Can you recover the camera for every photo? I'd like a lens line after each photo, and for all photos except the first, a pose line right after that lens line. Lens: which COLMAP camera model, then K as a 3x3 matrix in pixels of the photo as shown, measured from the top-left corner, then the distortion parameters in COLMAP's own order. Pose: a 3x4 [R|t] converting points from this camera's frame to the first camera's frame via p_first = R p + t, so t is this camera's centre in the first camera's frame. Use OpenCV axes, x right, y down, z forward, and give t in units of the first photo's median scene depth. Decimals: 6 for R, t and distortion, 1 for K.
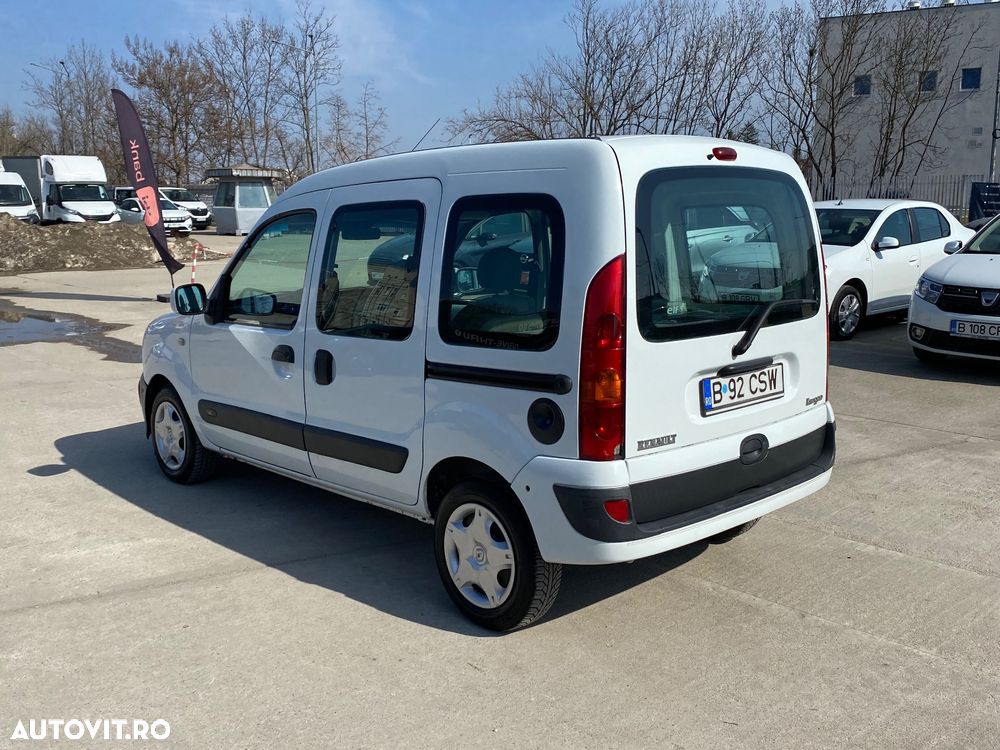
lens RADIAL K [[994.3, 0, 475.8], [0, 994.3, 371.1], [0, 0, 1]] dist [0.014581, -0.007215]
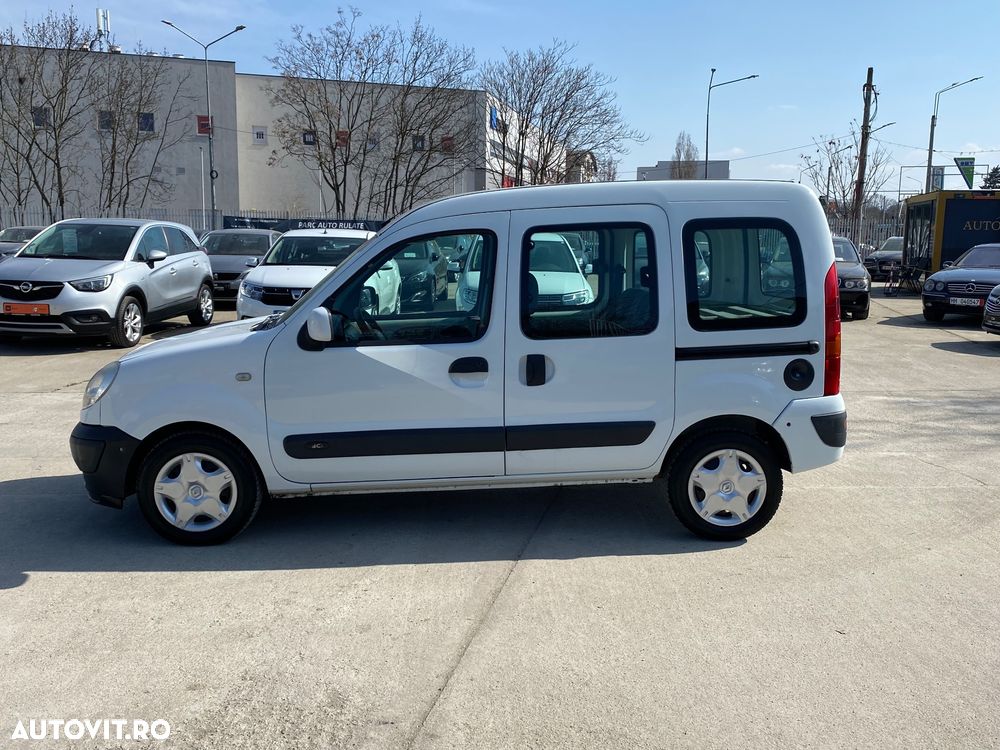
lens RADIAL K [[994.3, 0, 475.8], [0, 994.3, 371.1], [0, 0, 1]] dist [0.014581, -0.007215]
pose [[0.610191, -0.096078, 0.786407, -1.110498], [0.121558, 0.992220, 0.026903, -0.042051], [-0.782873, 0.079178, 0.617122, 0.385137]]
